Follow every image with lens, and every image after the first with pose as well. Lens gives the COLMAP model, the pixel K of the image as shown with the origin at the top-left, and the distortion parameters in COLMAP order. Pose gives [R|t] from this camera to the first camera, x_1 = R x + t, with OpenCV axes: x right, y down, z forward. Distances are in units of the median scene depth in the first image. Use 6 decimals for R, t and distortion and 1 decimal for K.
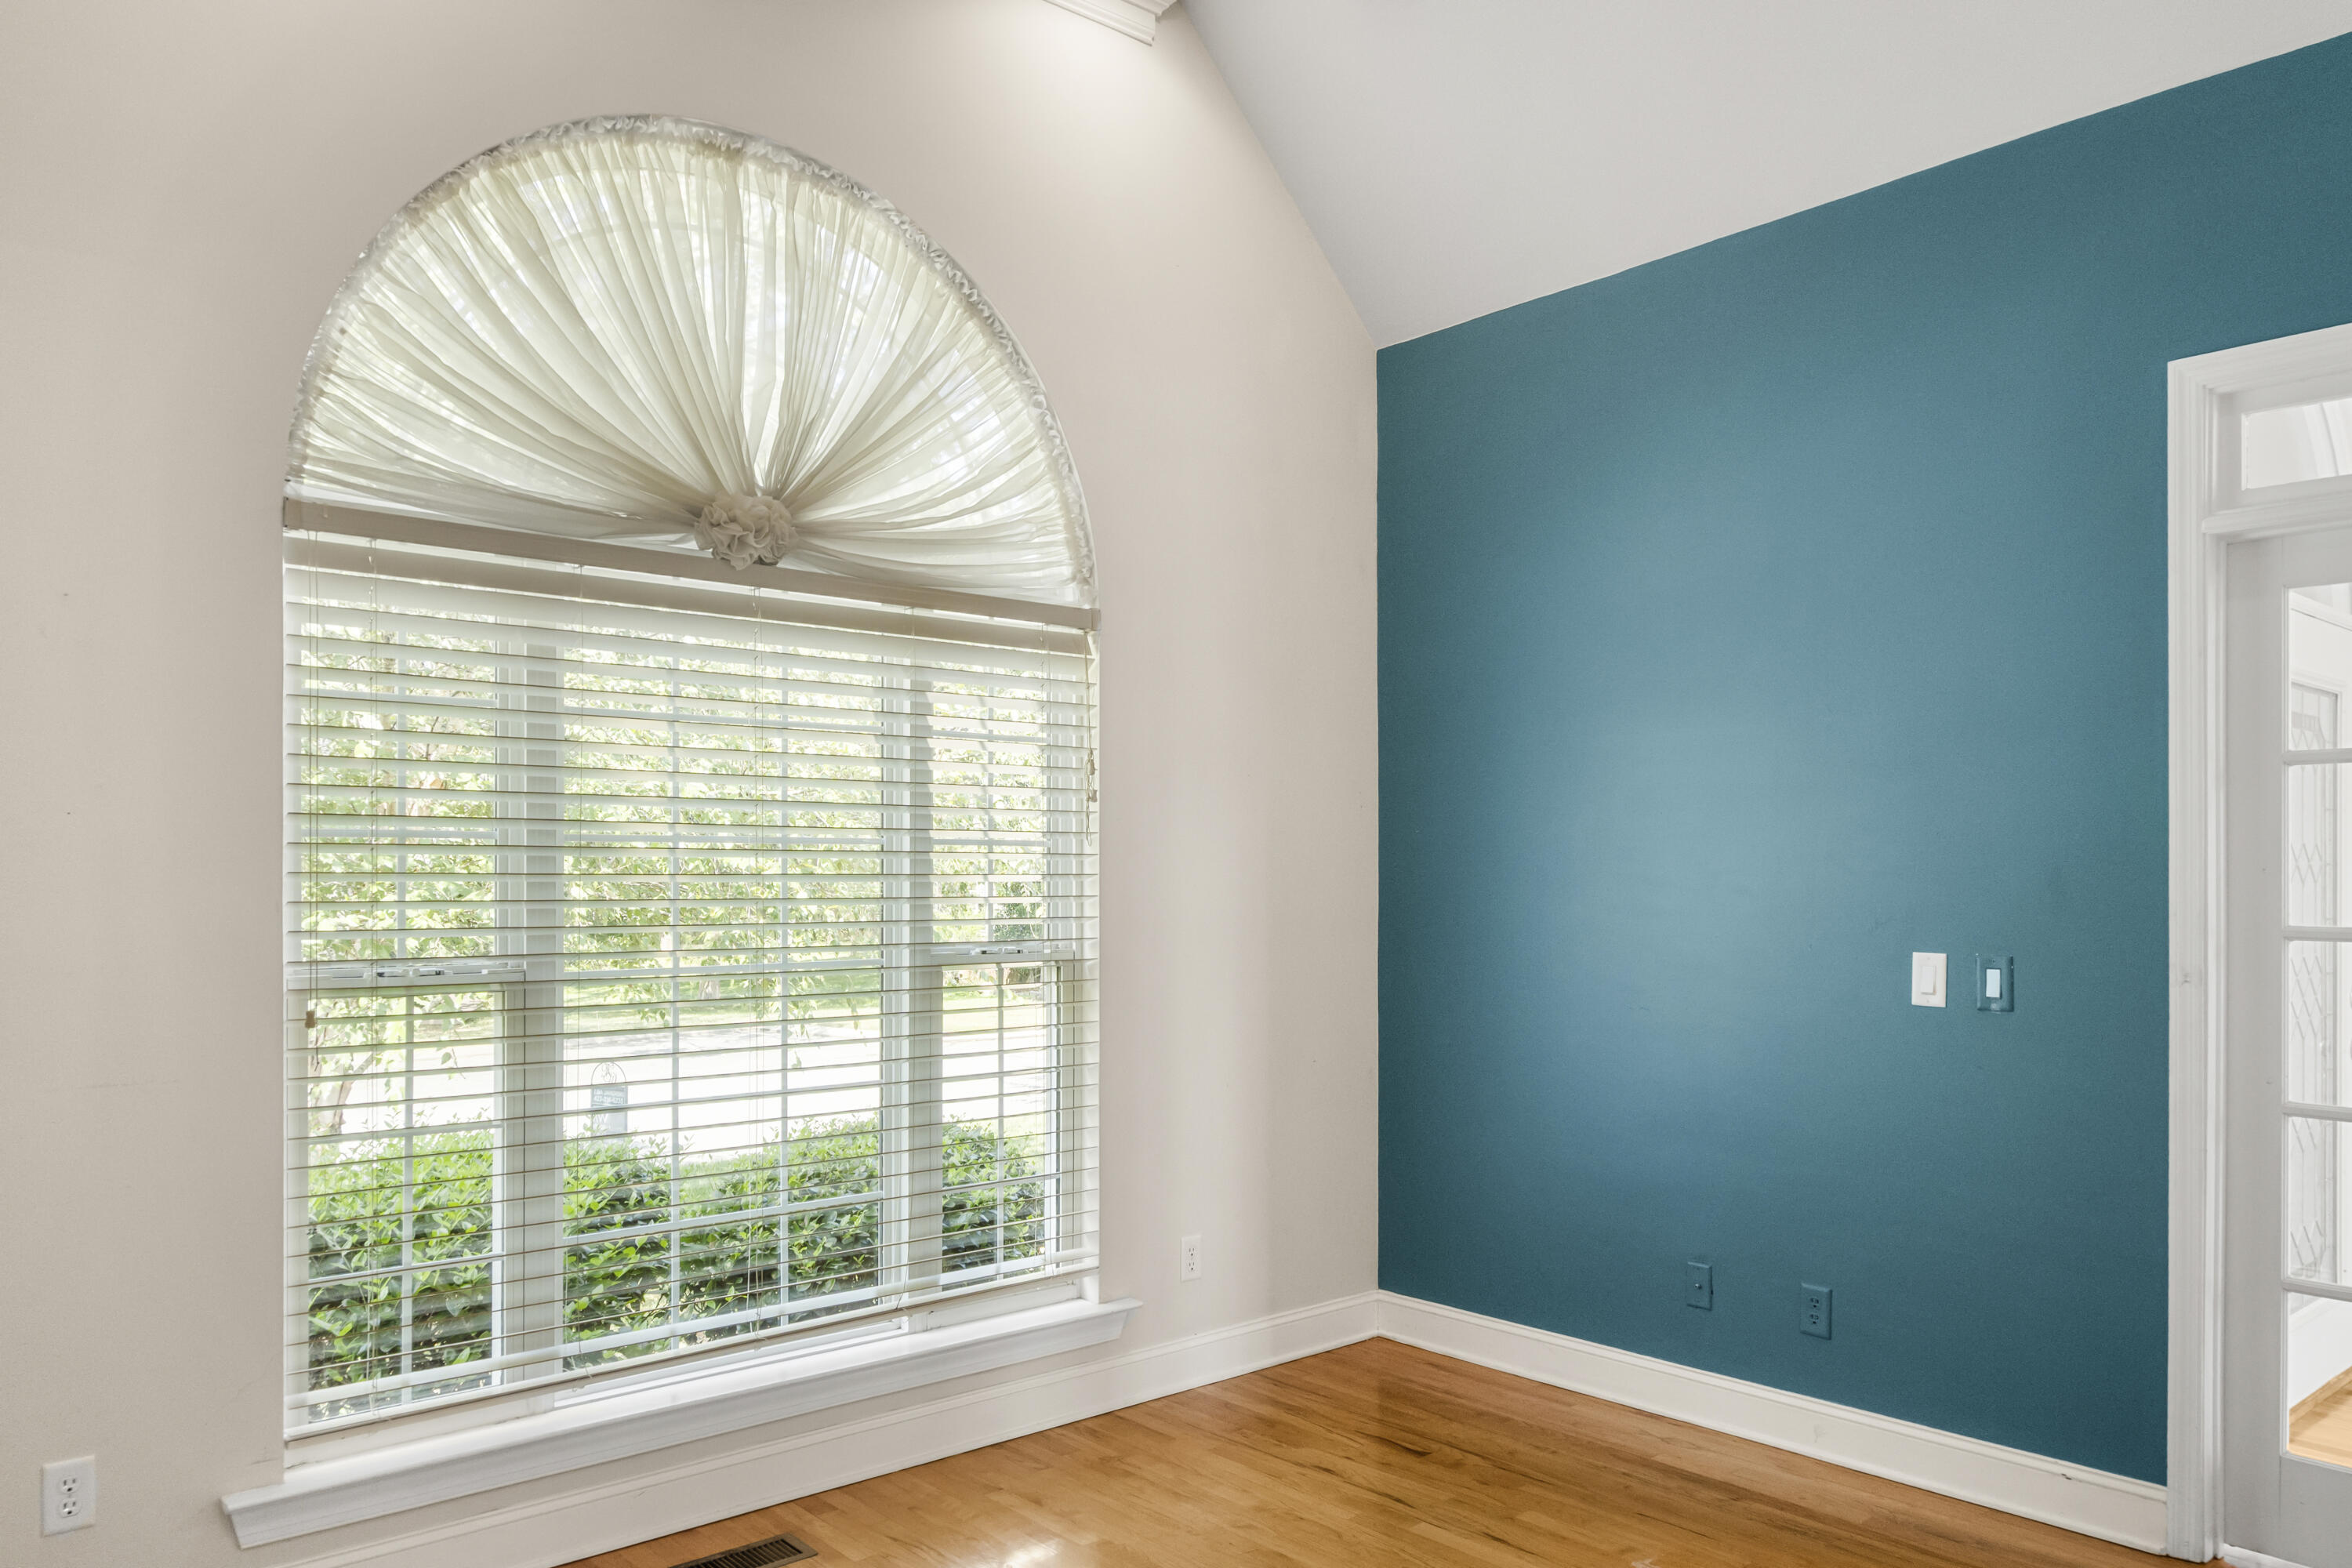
lens RADIAL K [[1651.7, 0, 1179.6], [0, 1651.7, 869.3], [0, 0, 1]] dist [0.000861, -0.000279]
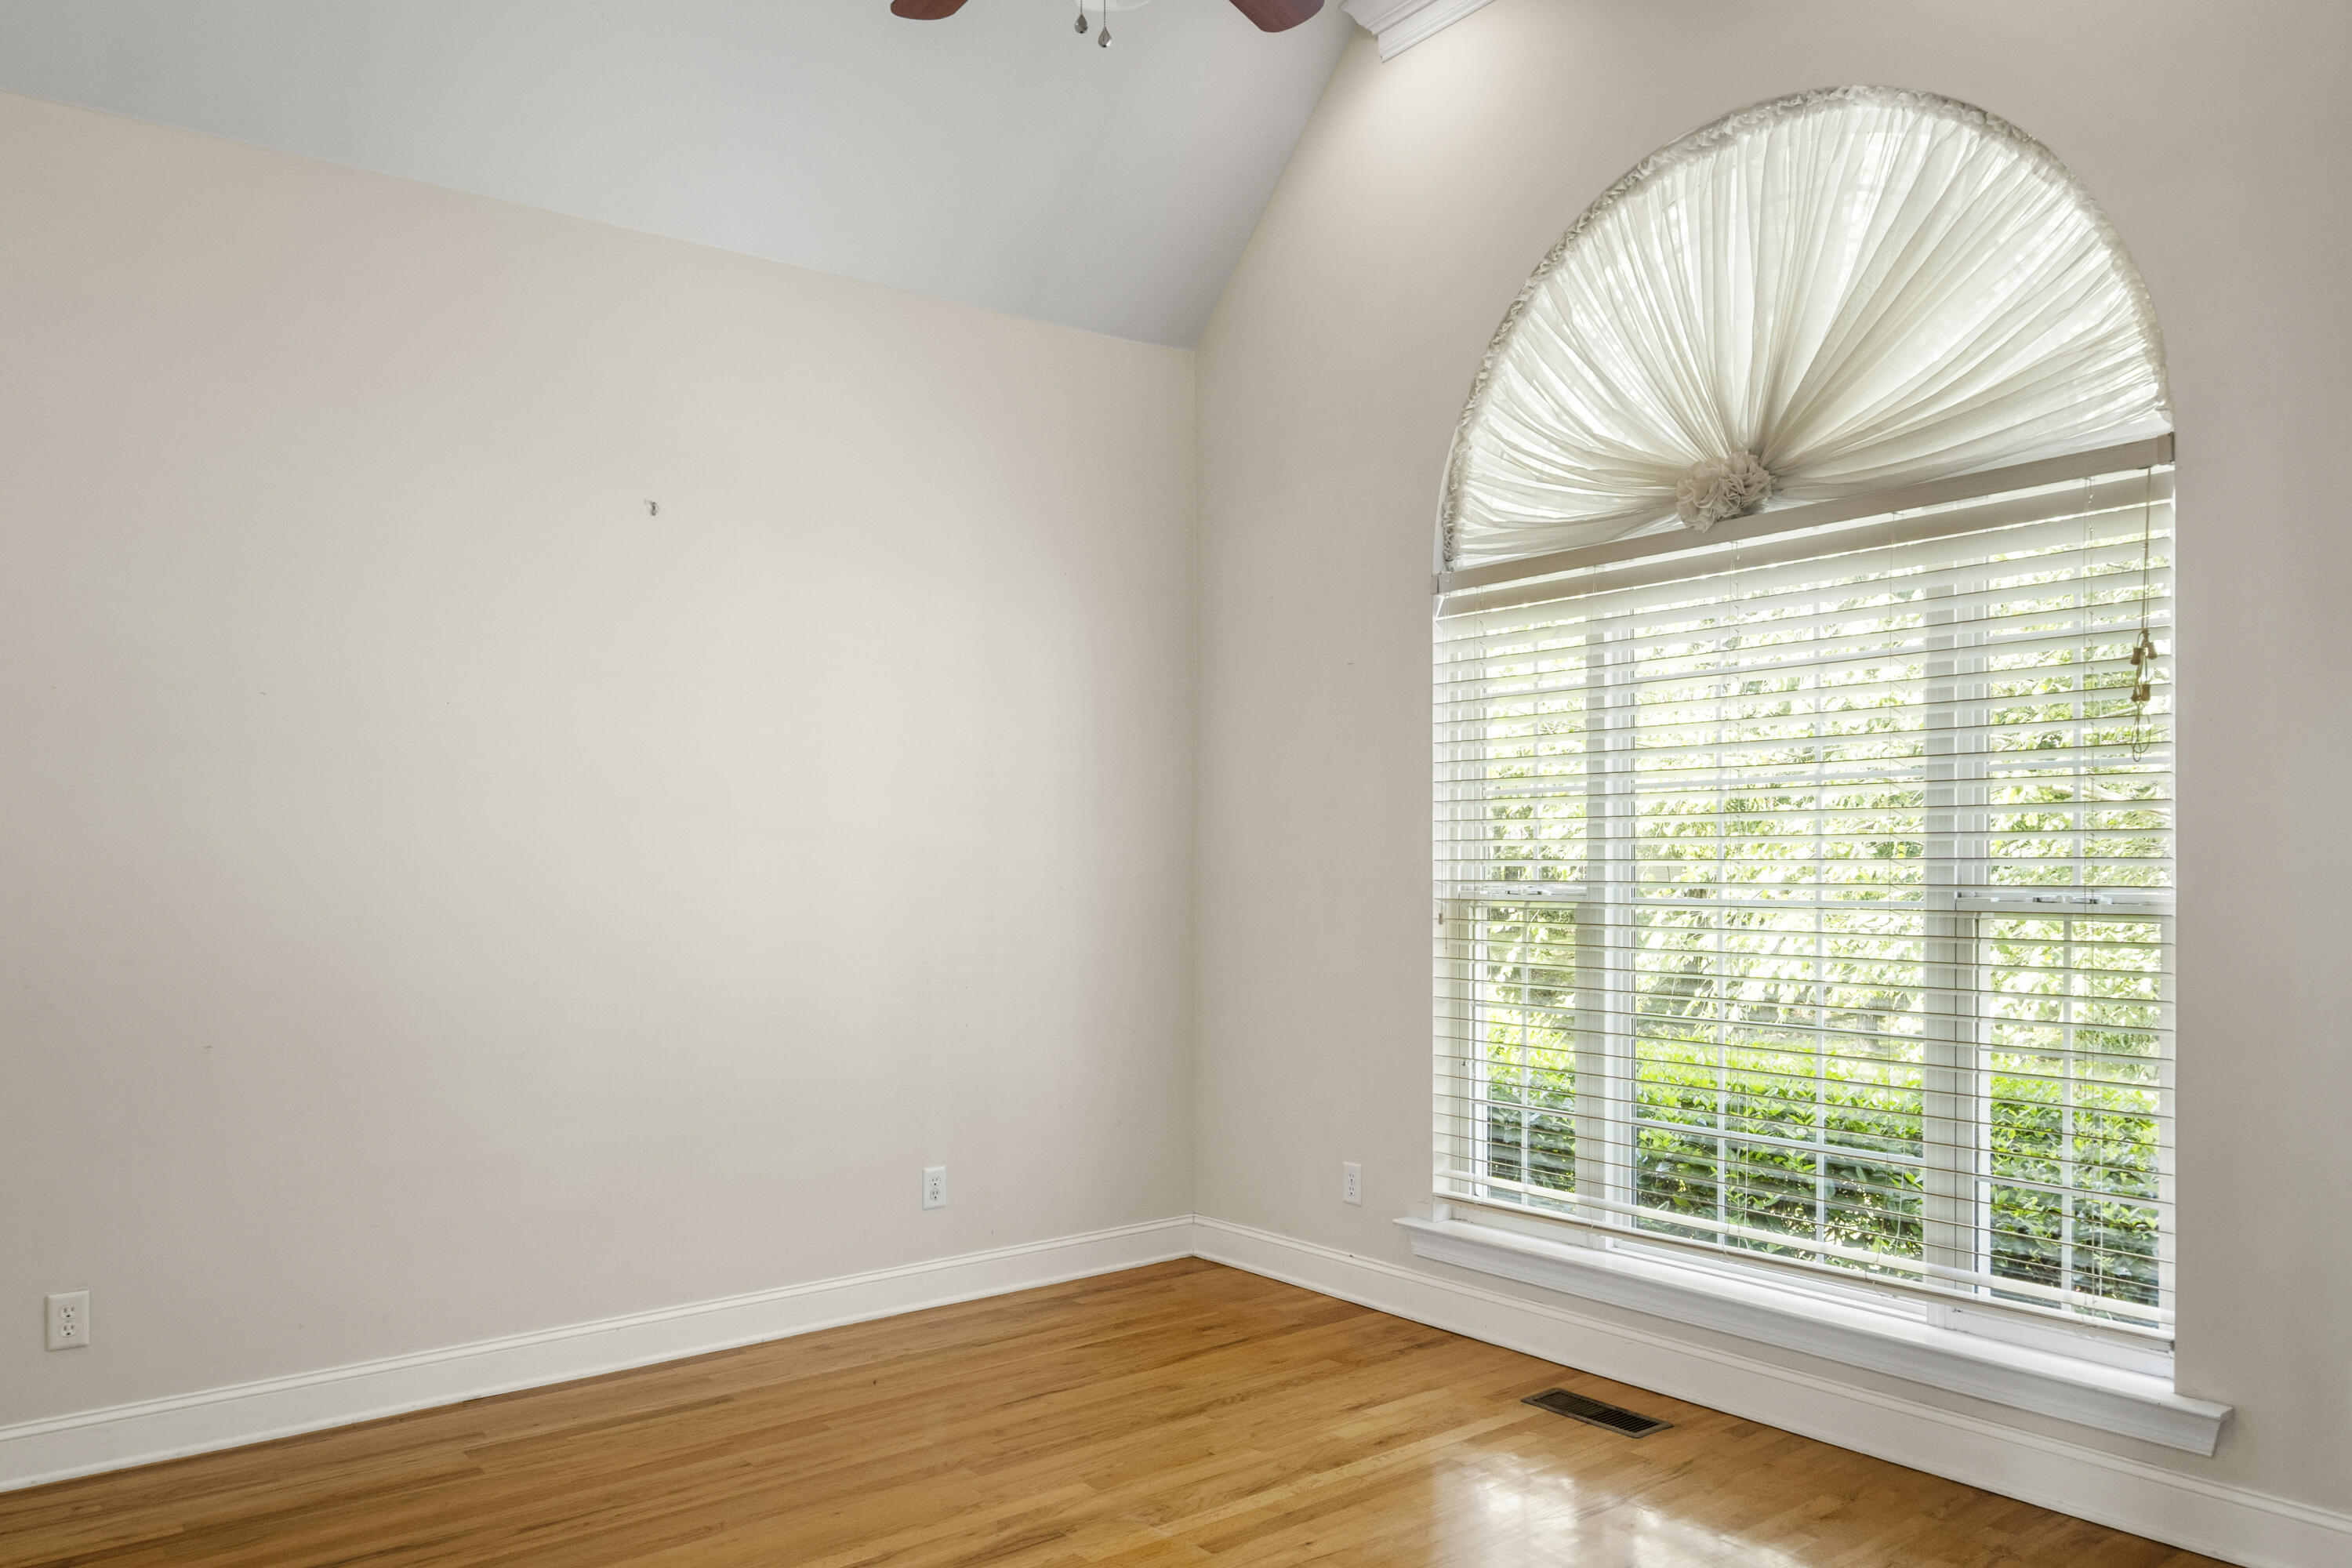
lens RADIAL K [[1628.3, 0, 1176.0], [0, 1628.3, 784.0], [0, 0, 1]] dist [-0.001861, -0.001831]
pose [[-0.065950, -0.028404, -0.997419, 0.778672], [0.035025, 0.998913, -0.030762, 0.003449], [0.997208, -0.036964, -0.064884, 0.689063]]
